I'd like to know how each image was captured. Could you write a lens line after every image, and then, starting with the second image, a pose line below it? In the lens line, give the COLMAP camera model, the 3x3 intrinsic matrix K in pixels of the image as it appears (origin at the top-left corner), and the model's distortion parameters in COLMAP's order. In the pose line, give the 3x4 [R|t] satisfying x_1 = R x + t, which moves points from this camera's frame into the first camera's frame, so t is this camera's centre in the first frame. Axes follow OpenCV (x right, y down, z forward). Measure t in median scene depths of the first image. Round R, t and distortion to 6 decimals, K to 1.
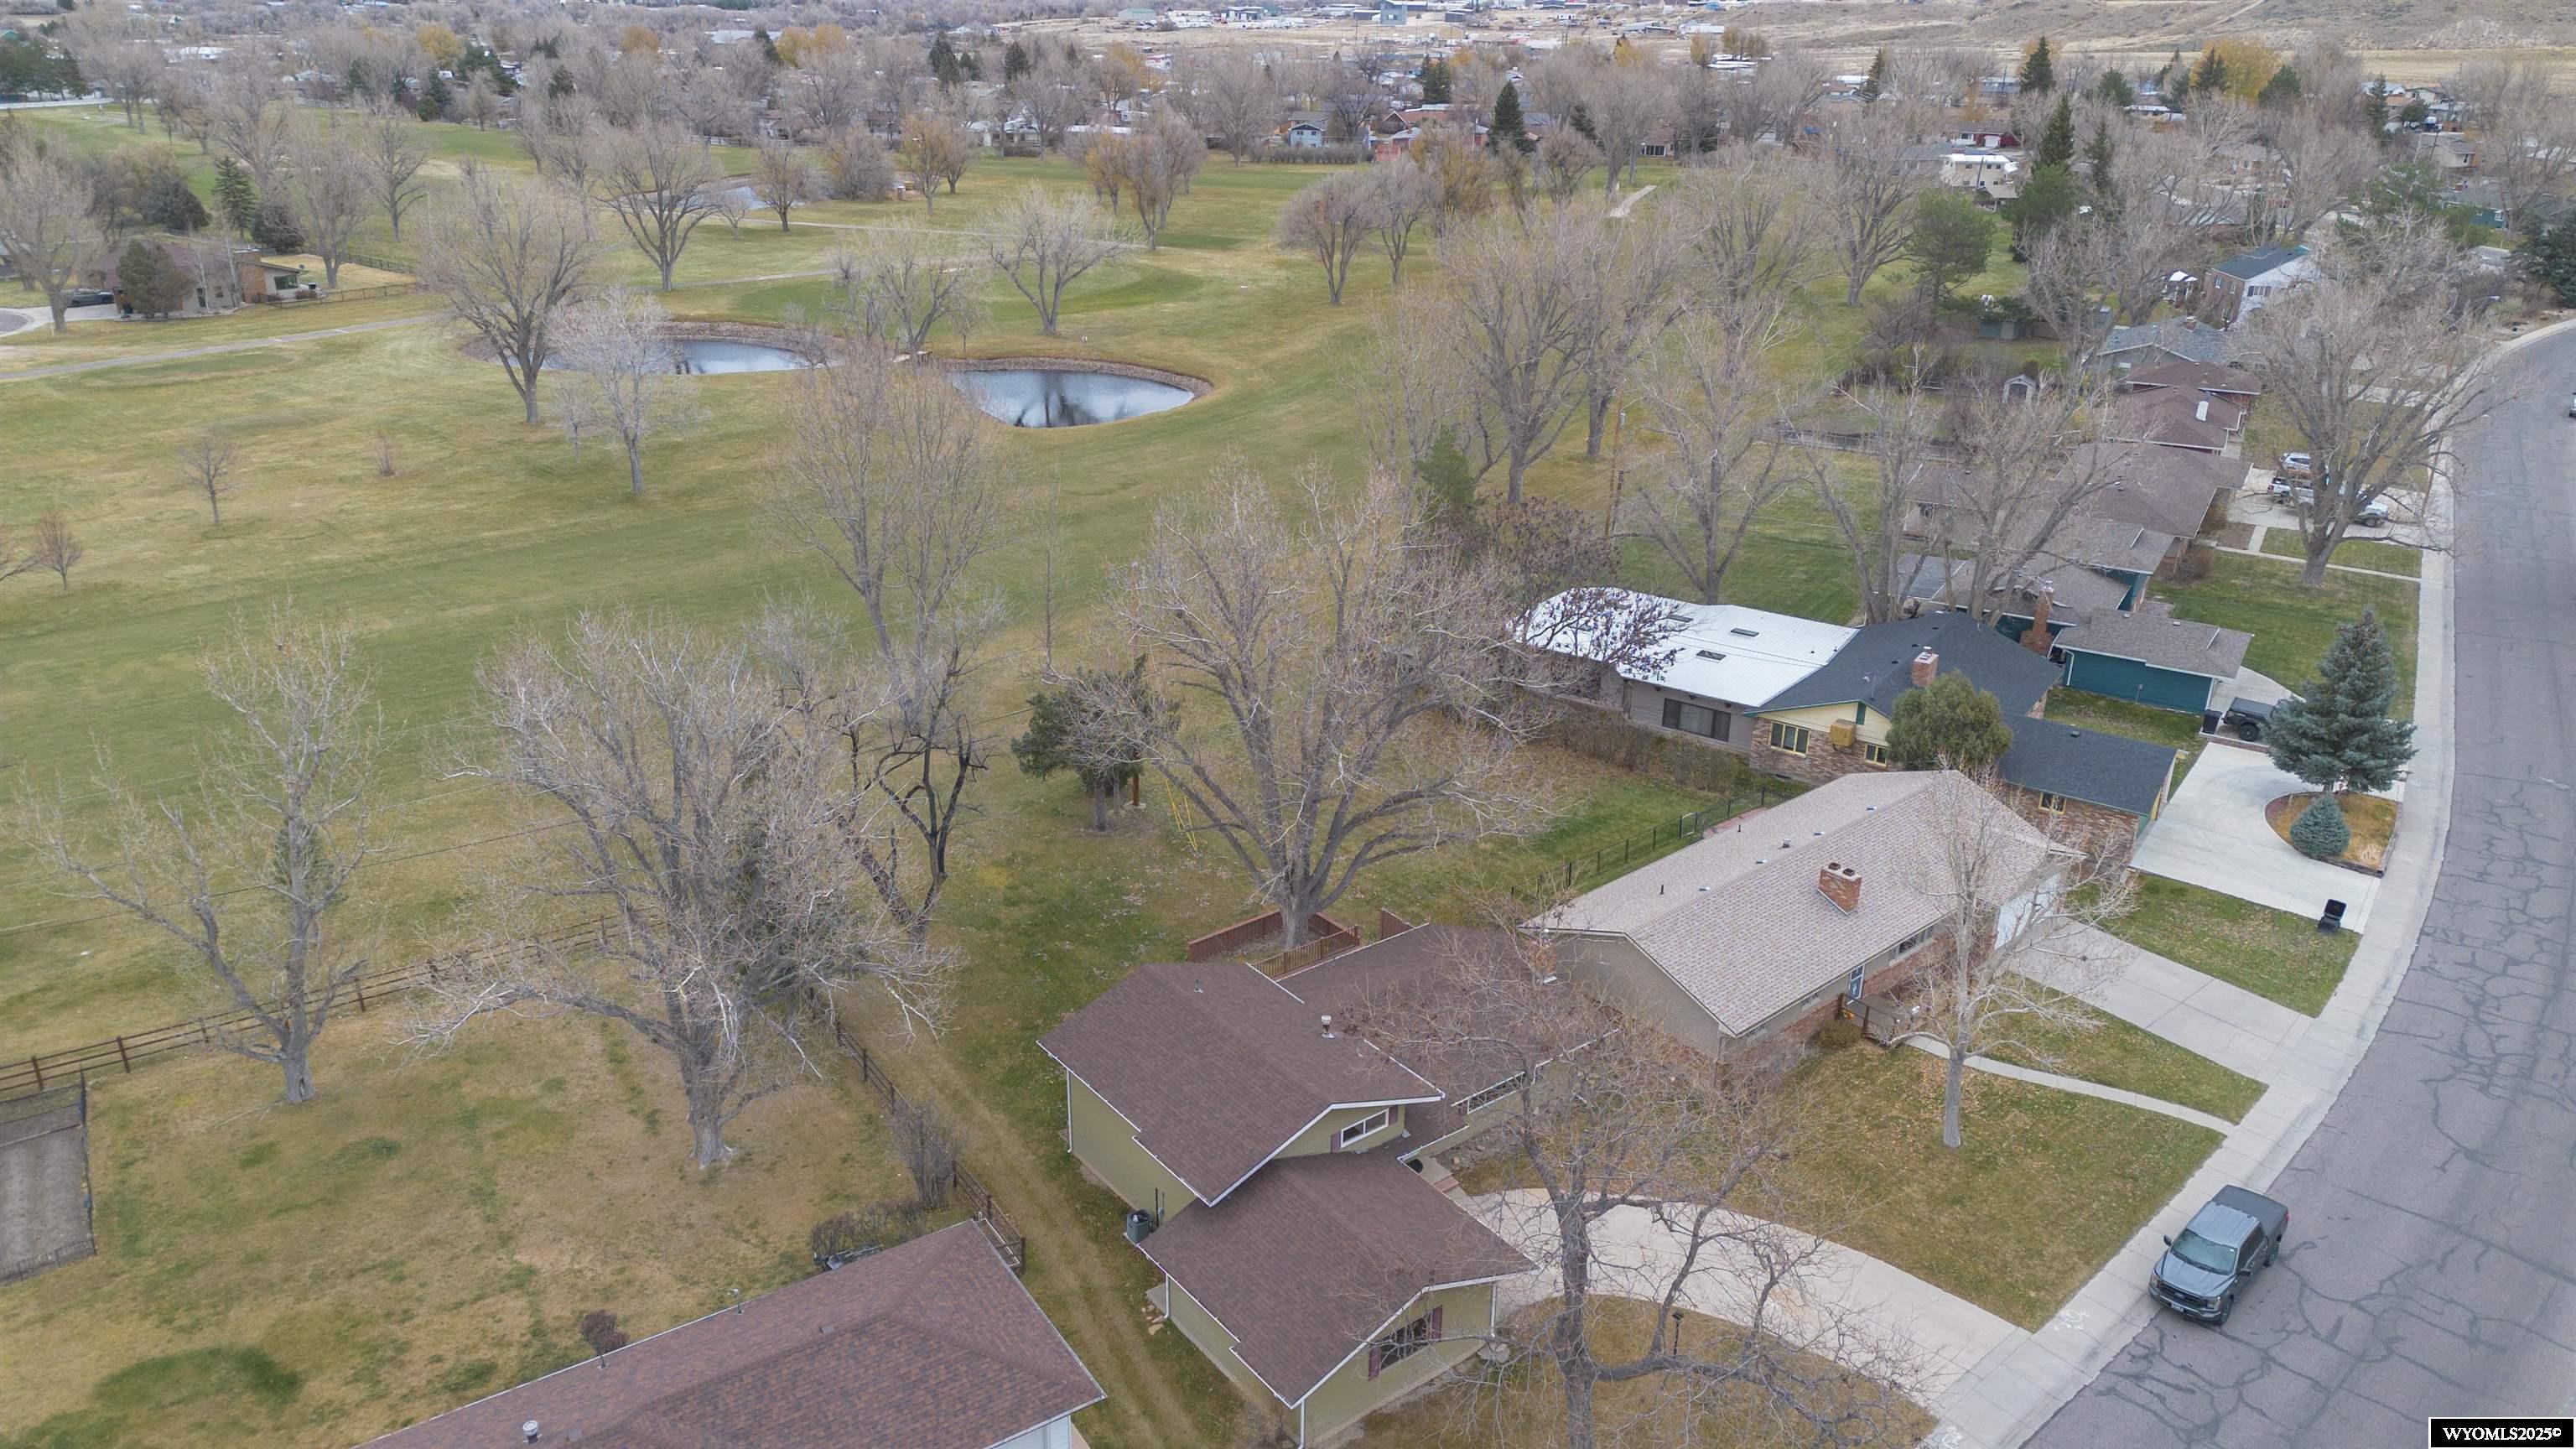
lens RADIAL K [[1812.0, 0, 1289.5], [0, 1812.0, 717.1], [0, 0, 1]] dist [0.076167, -0.075725]
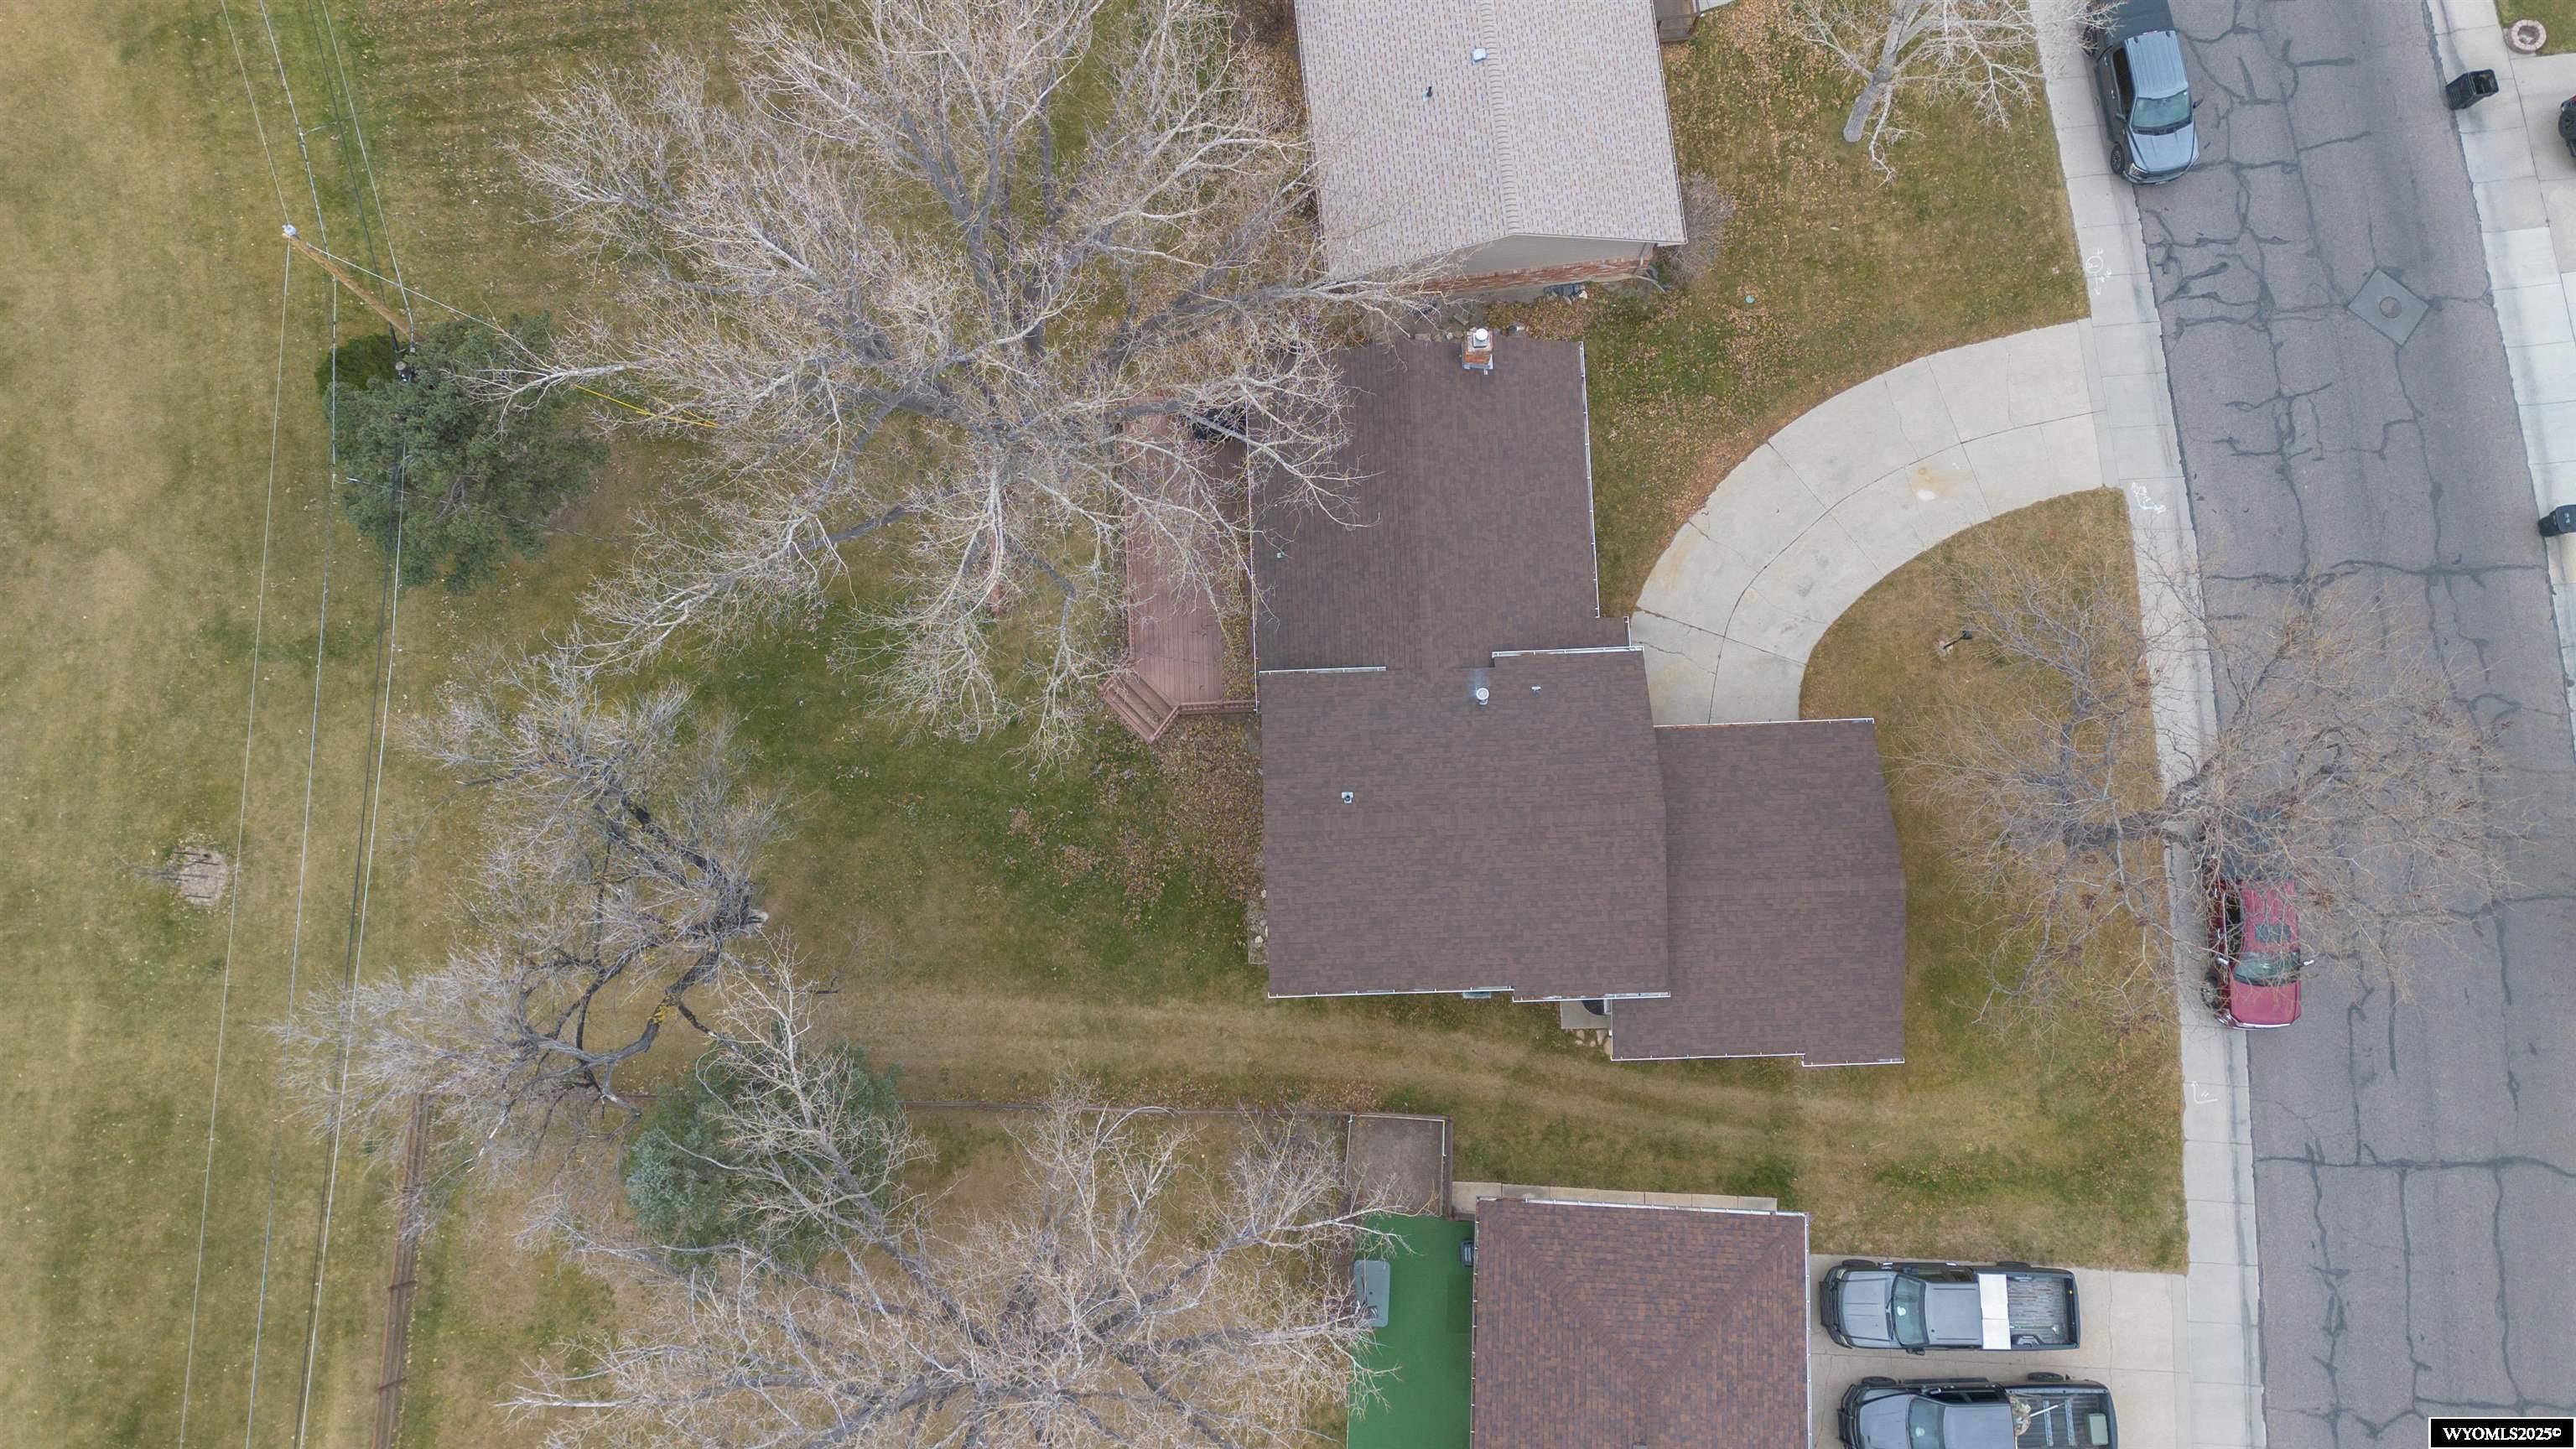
lens RADIAL K [[1812.0, 0, 1289.5], [0, 1812.0, 717.1], [0, 0, 1]] dist [0.076167, -0.075725]
pose [[0.581734, -0.804549, 0.119521, -0.118236], [0.314836, 0.358218, 0.878953, -0.494707], [-0.749976, -0.473688, 0.461689, 0.626541]]
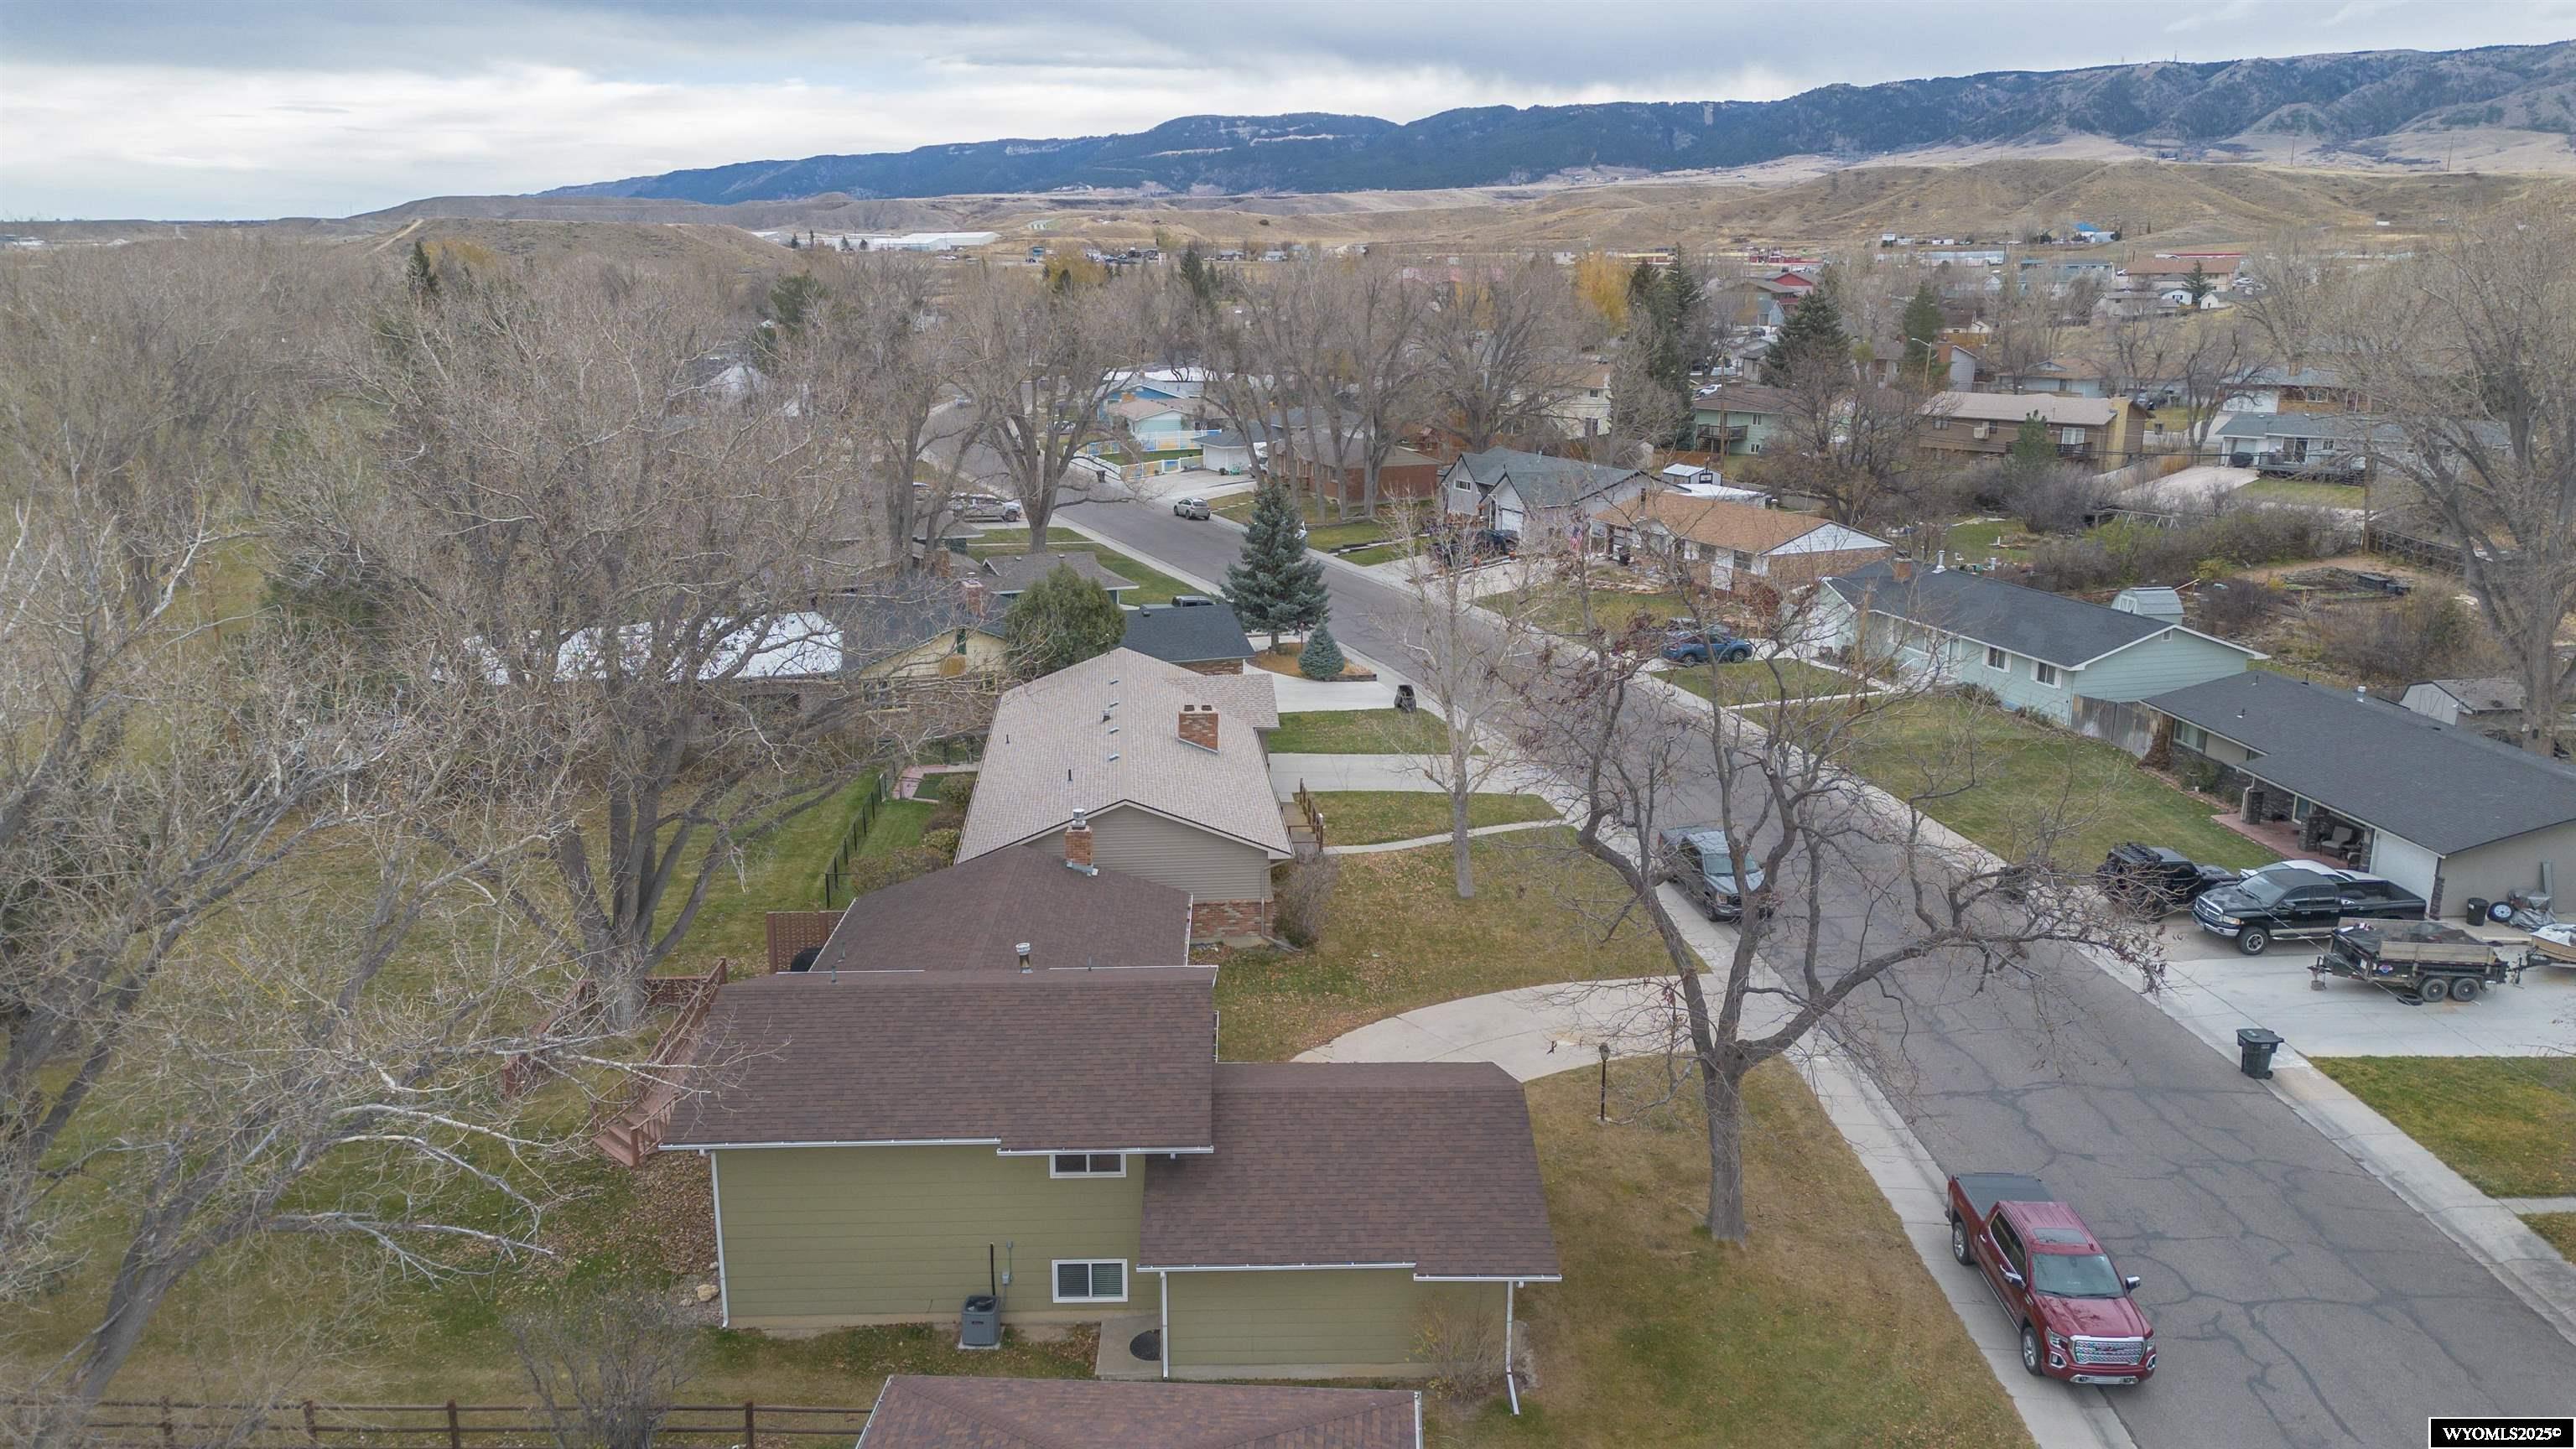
lens RADIAL K [[1812.0, 0, 1289.5], [0, 1812.0, 717.1], [0, 0, 1]] dist [0.076167, -0.075725]
pose [[0.592452, -0.195803, 0.781448, -0.401692], [0.304100, 0.952605, 0.008137, 0.098673], [-0.746005, 0.232818, 0.623917, 0.423785]]
